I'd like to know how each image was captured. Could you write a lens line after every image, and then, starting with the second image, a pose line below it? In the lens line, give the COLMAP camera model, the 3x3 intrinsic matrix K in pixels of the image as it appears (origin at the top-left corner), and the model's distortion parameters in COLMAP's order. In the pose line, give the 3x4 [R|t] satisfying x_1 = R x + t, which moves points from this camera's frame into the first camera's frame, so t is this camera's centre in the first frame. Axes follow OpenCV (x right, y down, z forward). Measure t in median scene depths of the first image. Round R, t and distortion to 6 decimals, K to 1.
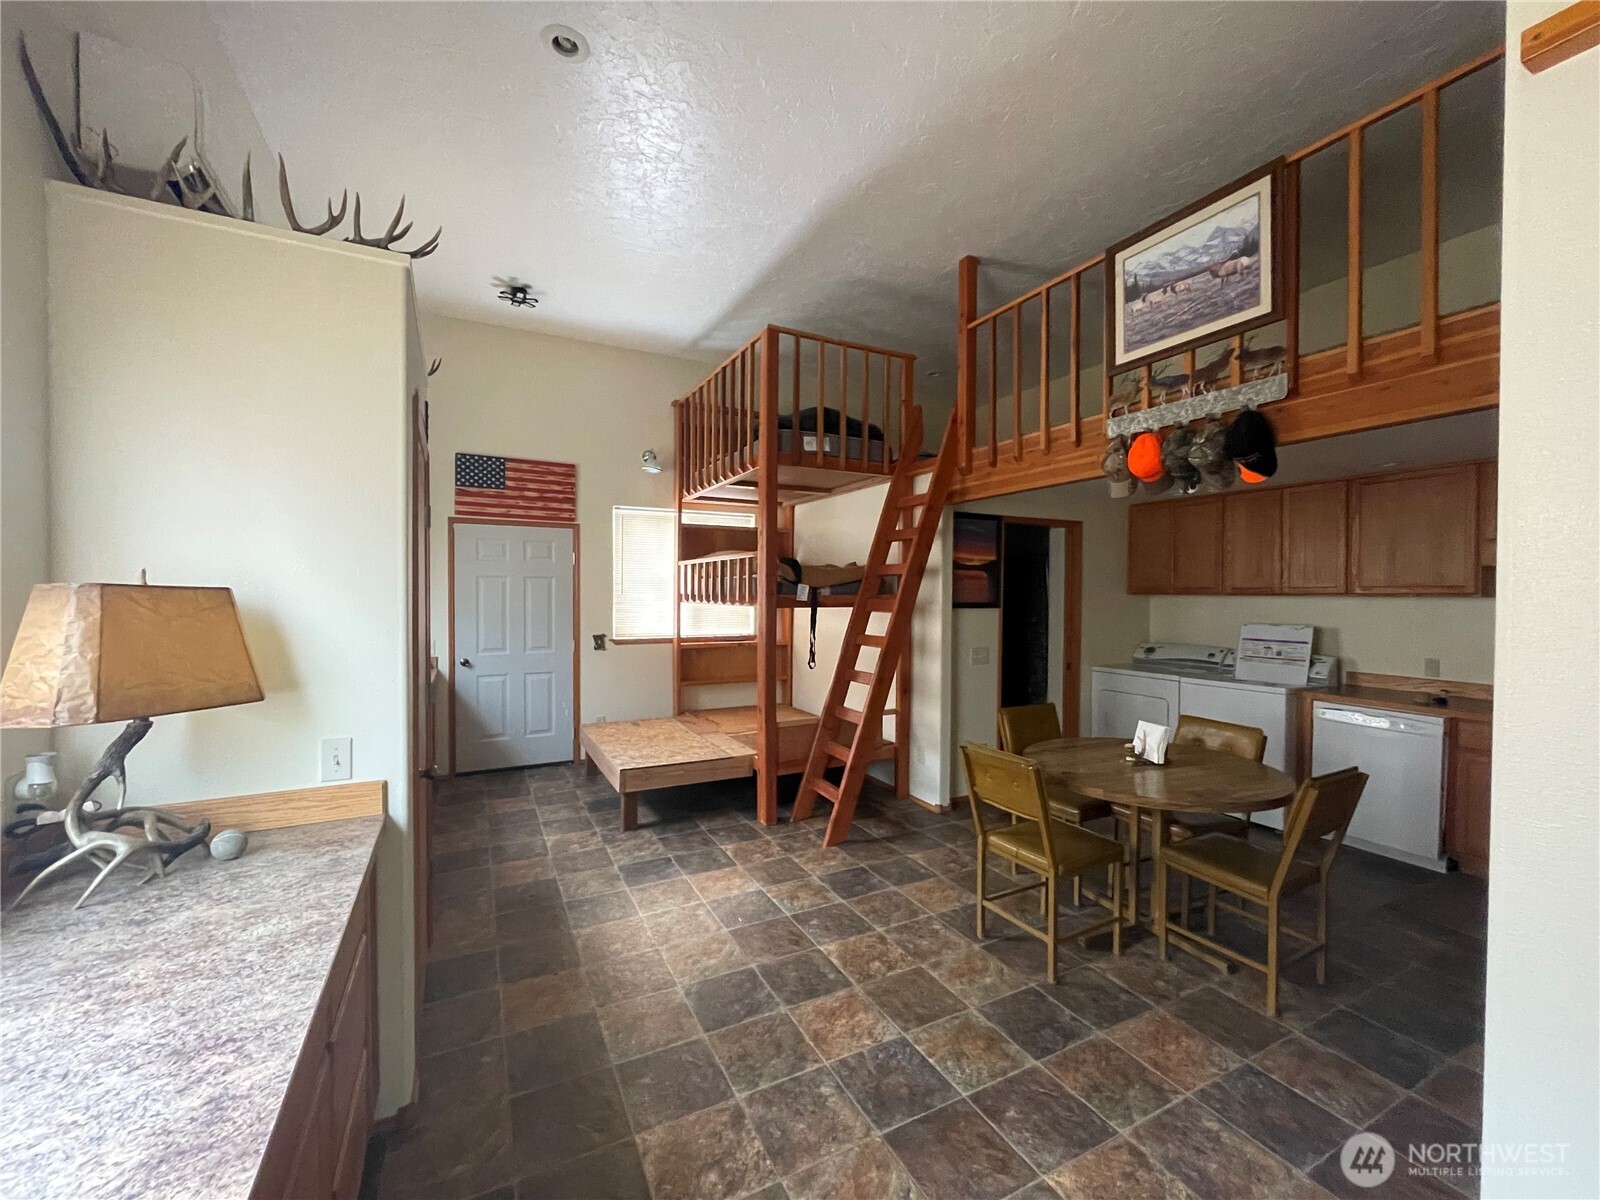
lens RADIAL K [[646.2, 0, 802.6], [0, 646.2, 601.6], [0, 0, 1]] dist [-0.002410, 0.000329]
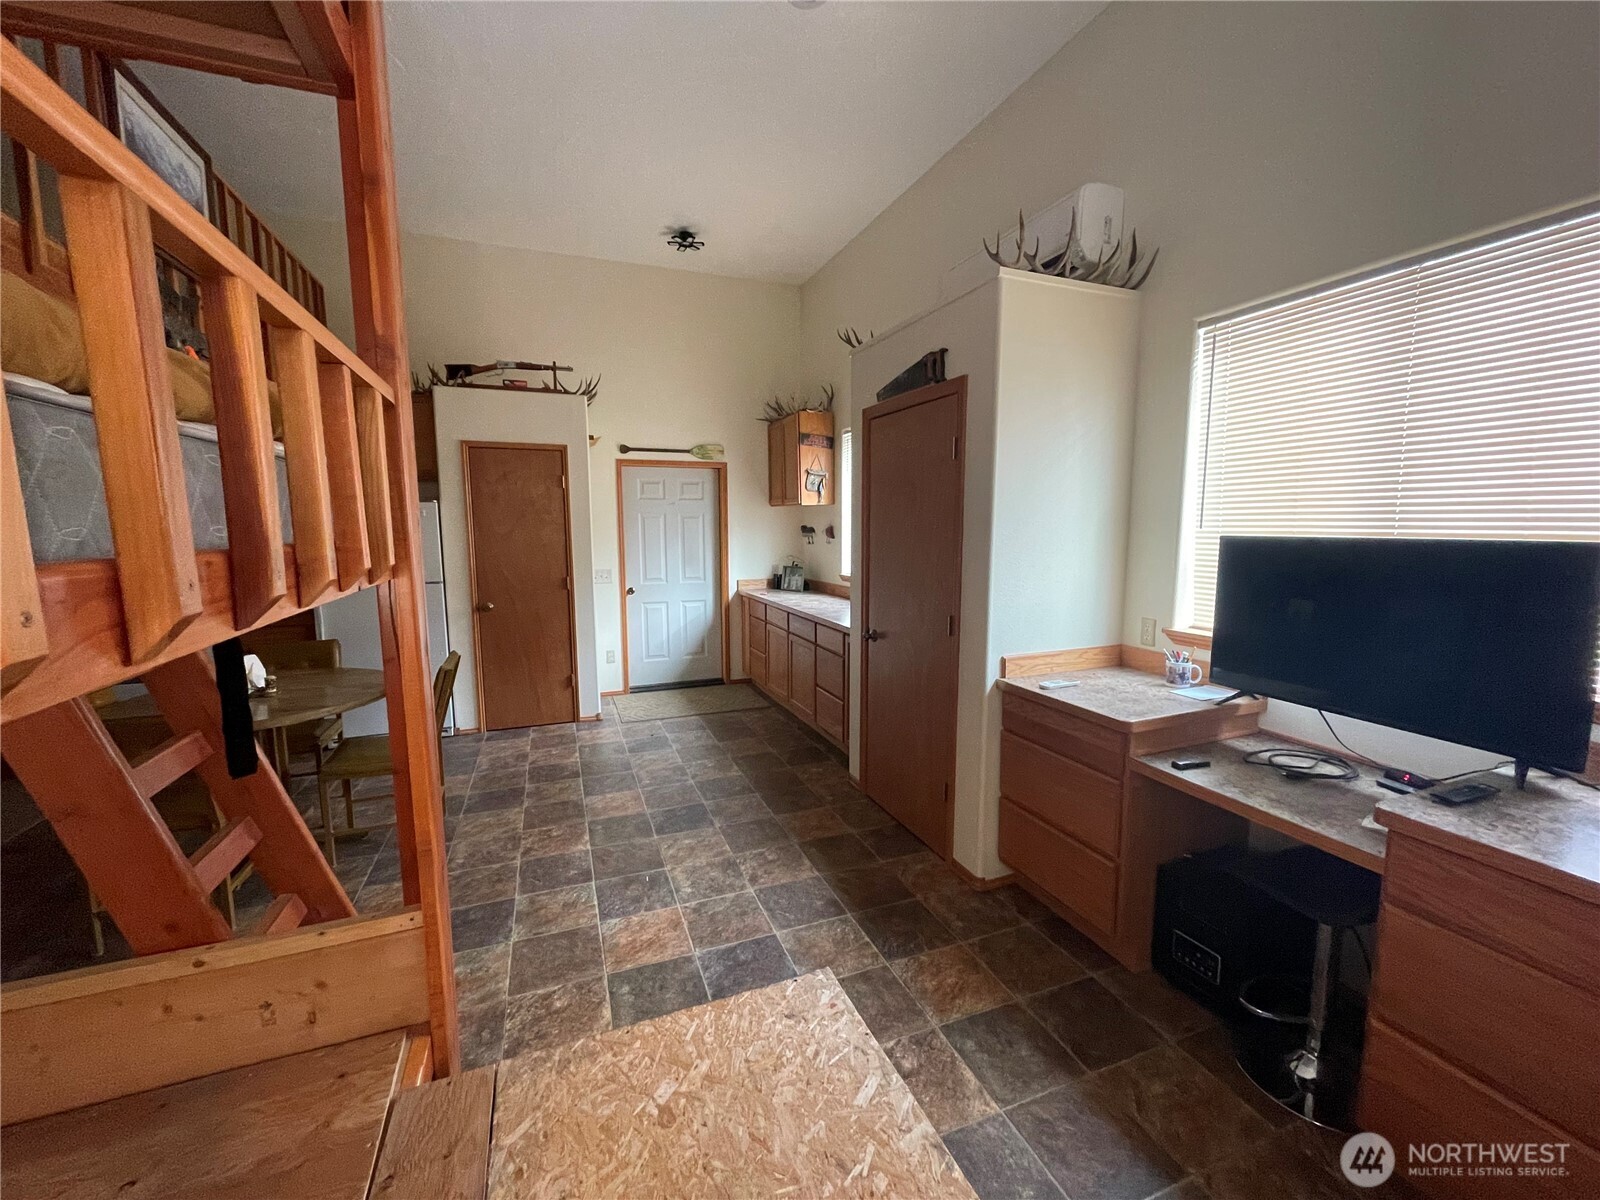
lens RADIAL K [[646.2, 0, 802.6], [0, 646.2, 601.6], [0, 0, 1]] dist [-0.002410, 0.000329]
pose [[-0.994648, -0.014682, 0.102277, -0.288194], [-0.000543, 0.990582, 0.136919, -0.022362], [-0.103324, 0.136131, -0.985288, 1.296237]]
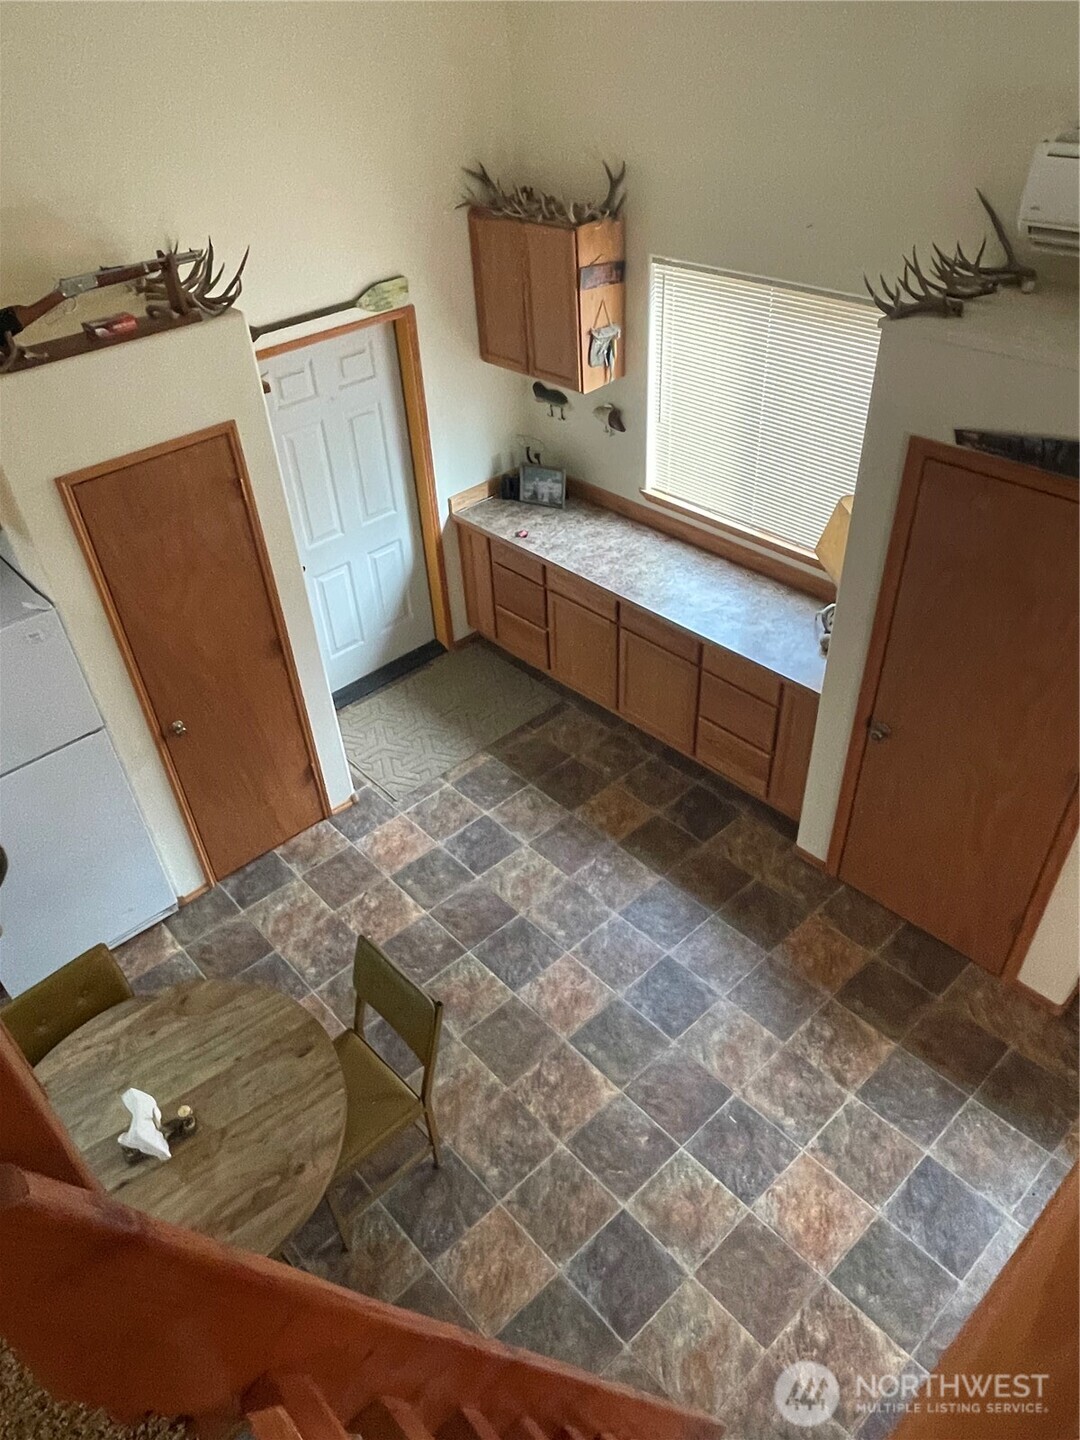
lens RADIAL K [[980.2, 0, 524.4], [0, 980.2, 712.6], [0, 0, 1]] dist [-0.003259, -0.002407]
pose [[-0.966234, 0.193508, -0.170135, 0.183438], [0.045419, 0.777866, 0.626786, -0.471642], [0.253630, 0.597895, -0.760390, 1.094535]]
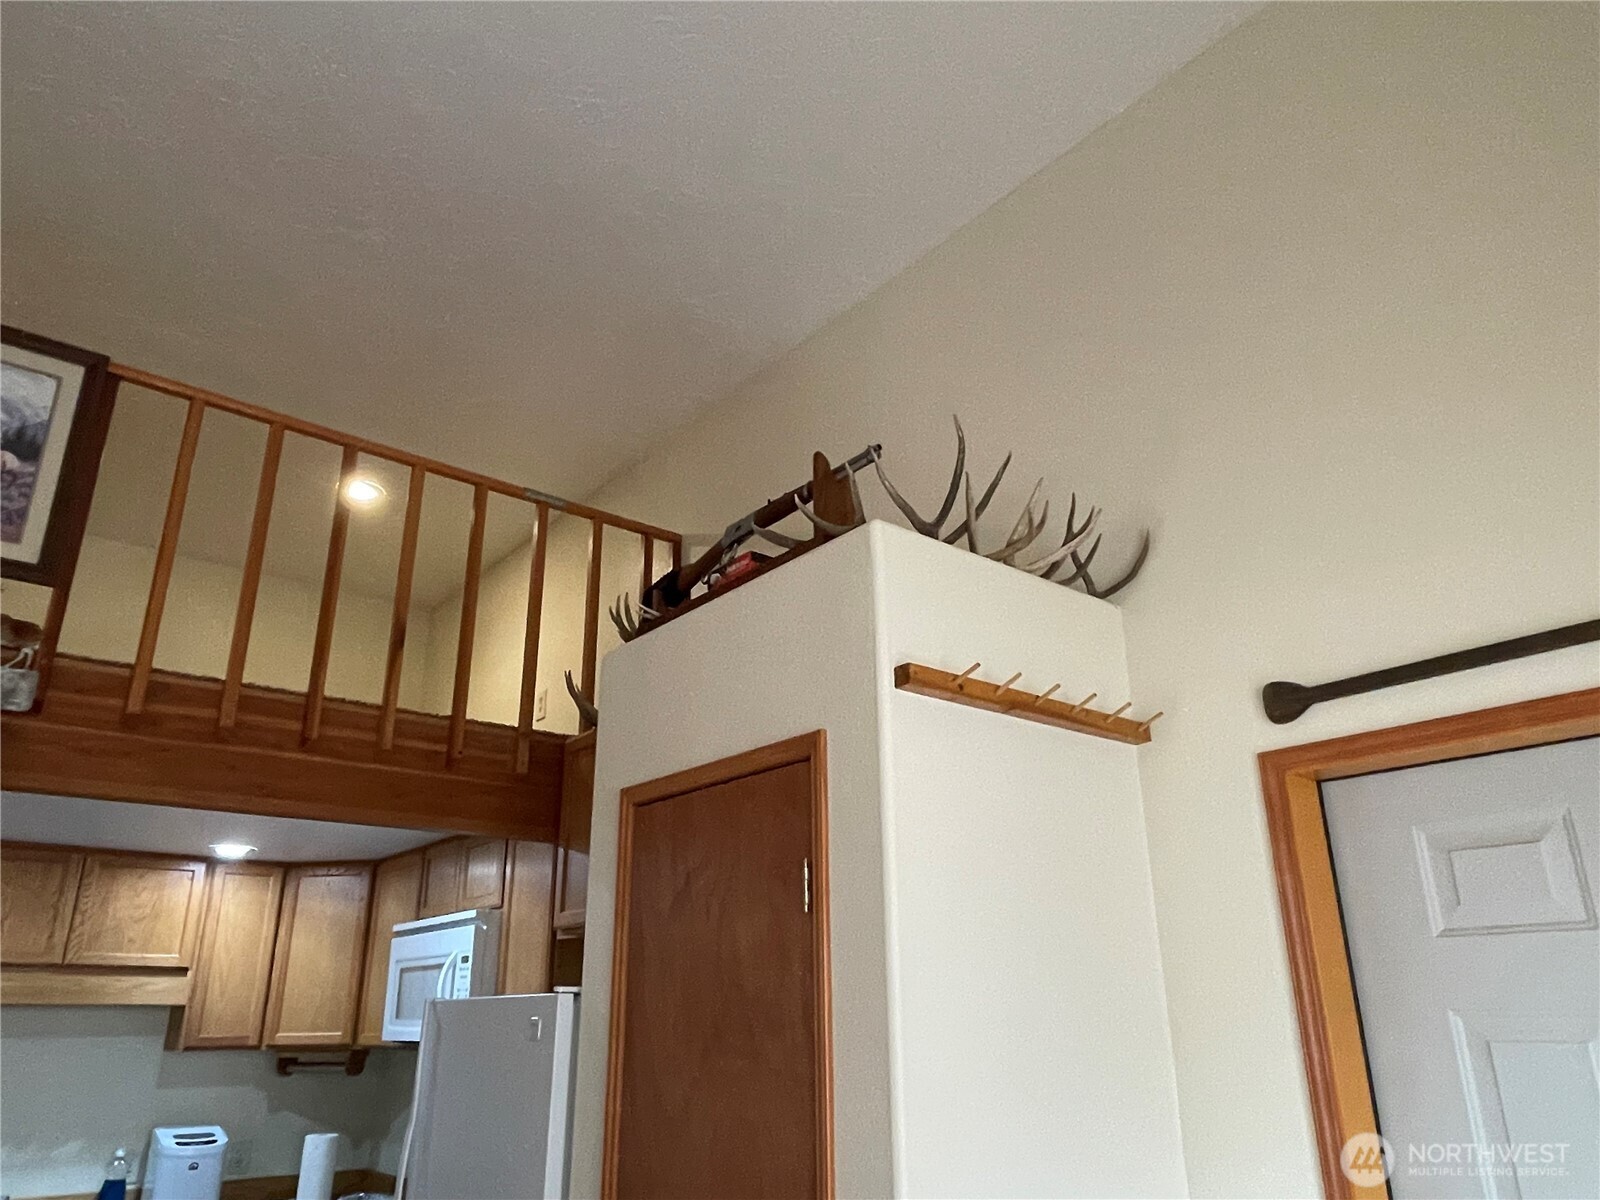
lens RADIAL K [[1089.1, 0, 795.5], [0, 1089.1, 616.5], [0, 0, 1]] dist [-0.003259, -0.002407]
pose [[-0.196489, 0.337582, 0.920560, -0.199818], [0.021298, 0.940110, -0.340205, -0.026942], [-0.980275, -0.047240, -0.191911, 0.303313]]
